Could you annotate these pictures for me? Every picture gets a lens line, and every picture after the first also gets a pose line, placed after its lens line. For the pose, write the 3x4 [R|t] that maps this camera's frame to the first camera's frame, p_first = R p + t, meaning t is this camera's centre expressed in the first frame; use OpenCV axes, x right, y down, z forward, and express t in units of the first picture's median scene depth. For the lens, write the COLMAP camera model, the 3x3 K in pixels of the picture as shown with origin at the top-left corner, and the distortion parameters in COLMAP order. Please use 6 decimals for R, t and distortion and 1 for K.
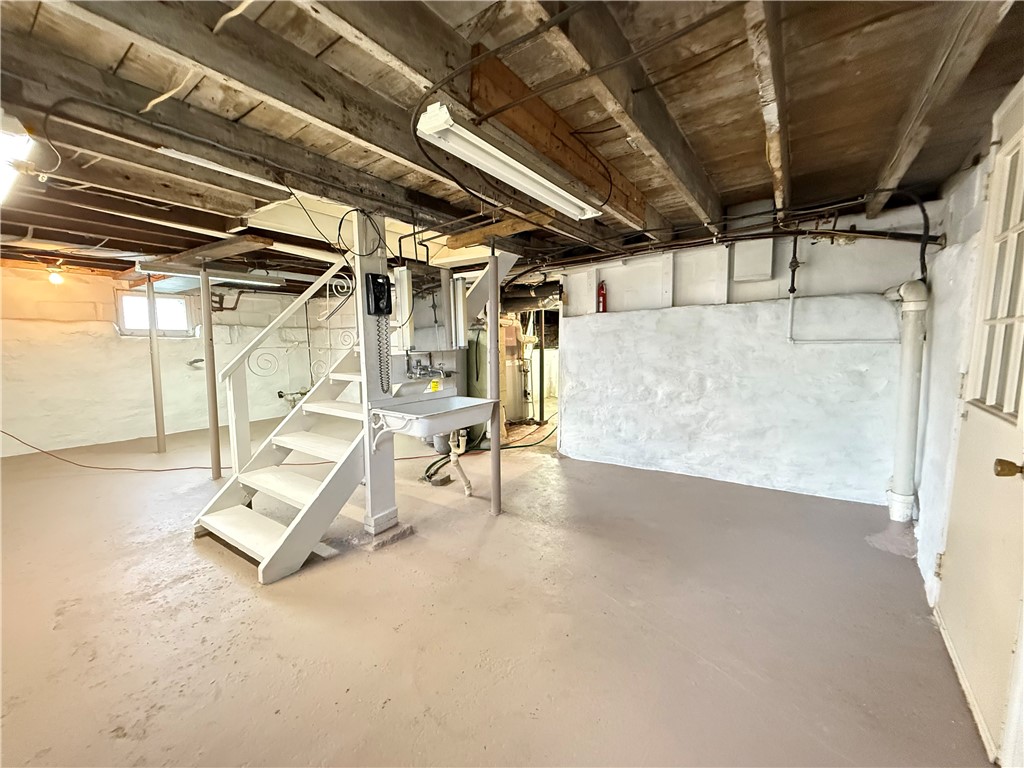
lens RADIAL K [[409.3, 0, 511.5], [0, 409.3, 384.3], [0, 0, 1]] dist [-0.002067, 0.000690]
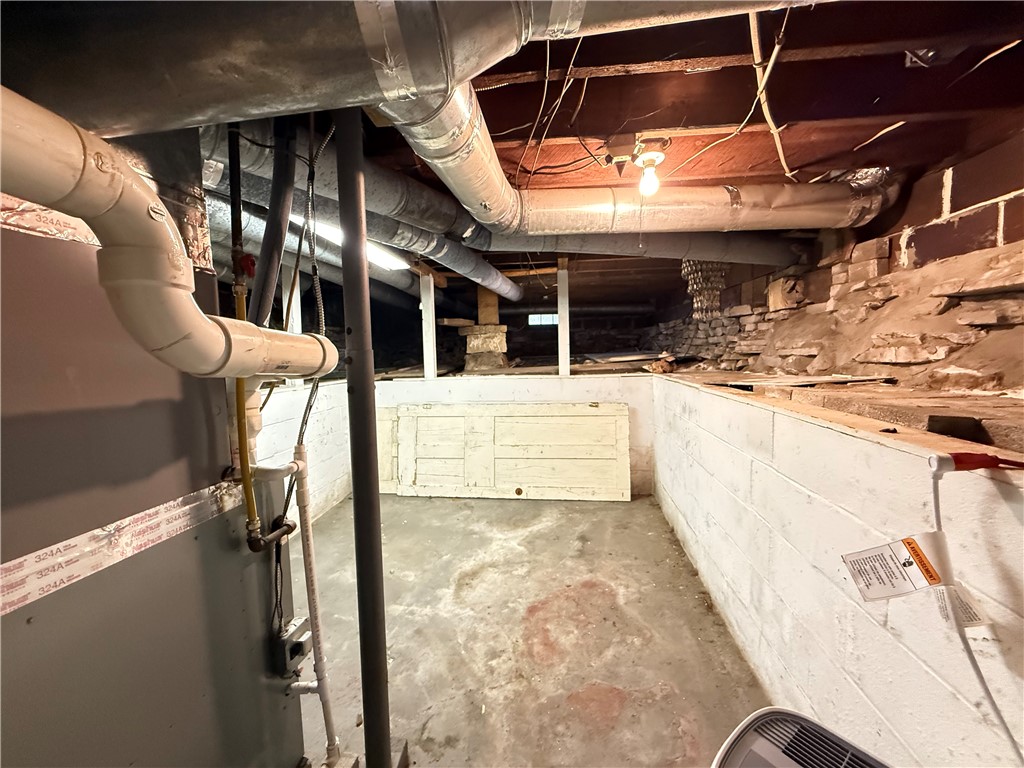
lens RADIAL K [[409.3, 0, 517.3], [0, 409.3, 388.2], [0, 0, 1]] dist [-0.002067, 0.000690]
pose [[0.885202, -0.034260, 0.463944, 0.049738], [0.048120, 0.998678, -0.018065, -0.086975], [-0.462712, 0.038316, 0.885680, 0.791936]]
